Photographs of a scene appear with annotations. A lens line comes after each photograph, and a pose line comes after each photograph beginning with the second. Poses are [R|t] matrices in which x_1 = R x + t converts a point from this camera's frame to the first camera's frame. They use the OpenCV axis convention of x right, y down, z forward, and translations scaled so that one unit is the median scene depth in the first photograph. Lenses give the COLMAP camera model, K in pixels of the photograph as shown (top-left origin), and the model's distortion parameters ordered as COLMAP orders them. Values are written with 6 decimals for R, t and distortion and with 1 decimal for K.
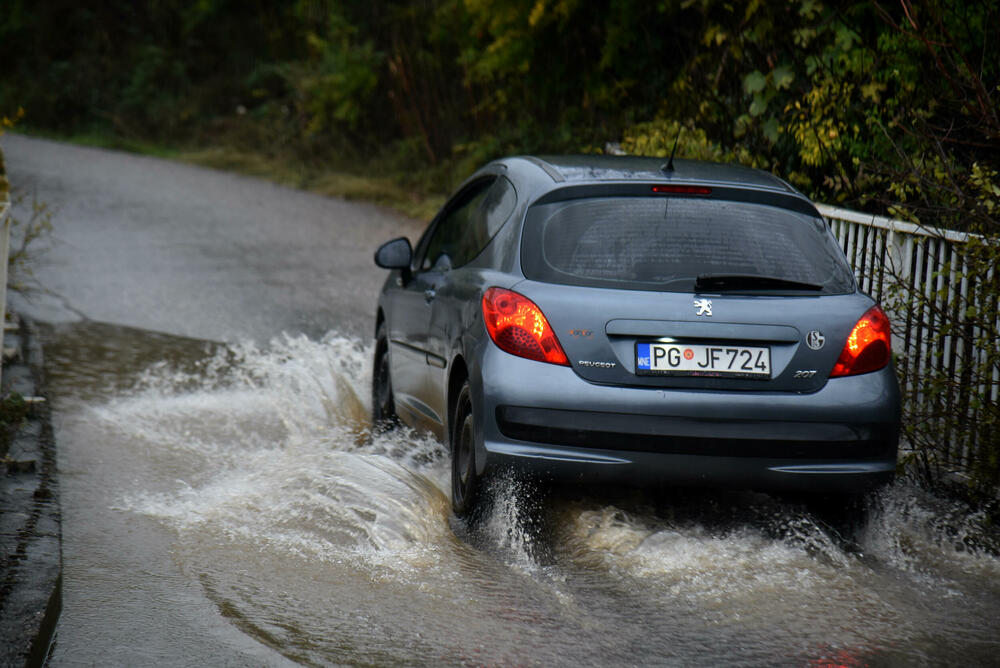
lens RADIAL K [[2813.1, 0, 500.0], [0, 2813.1, 334.0], [0, 0, 1]] dist [0.683377, -0.043984]
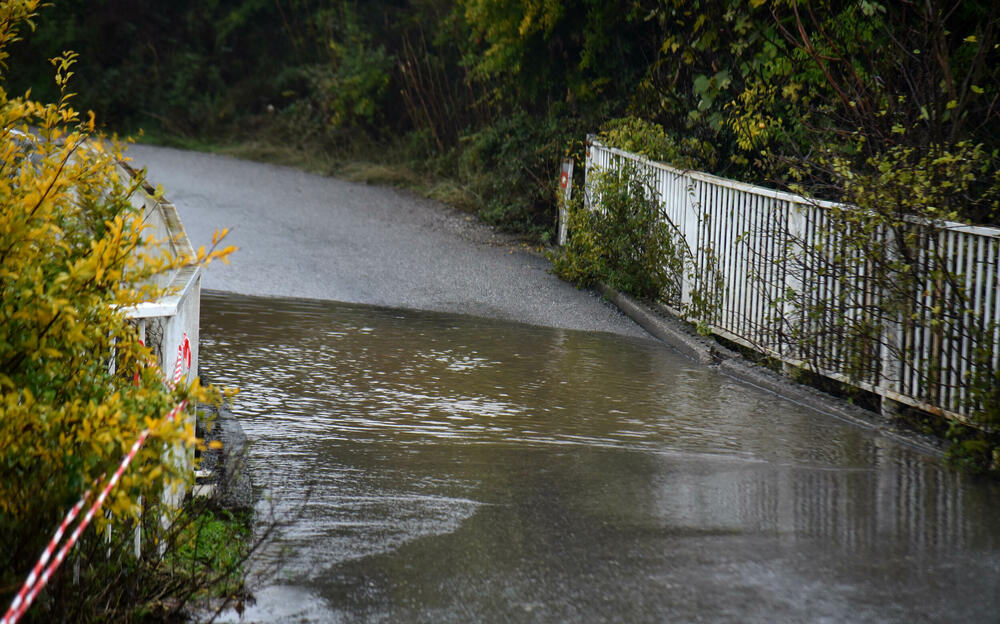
lens RADIAL K [[3453.8, 0, 500.0], [0, 3453.8, 312.0], [0, 0, 1]] dist [1.609520, 0.581695]
pose [[0.999482, -0.031683, 0.005636, -0.010765], [0.031692, 0.999497, -0.001481, 0.010955], [-0.005586, 0.001658, 0.999983, -0.510703]]
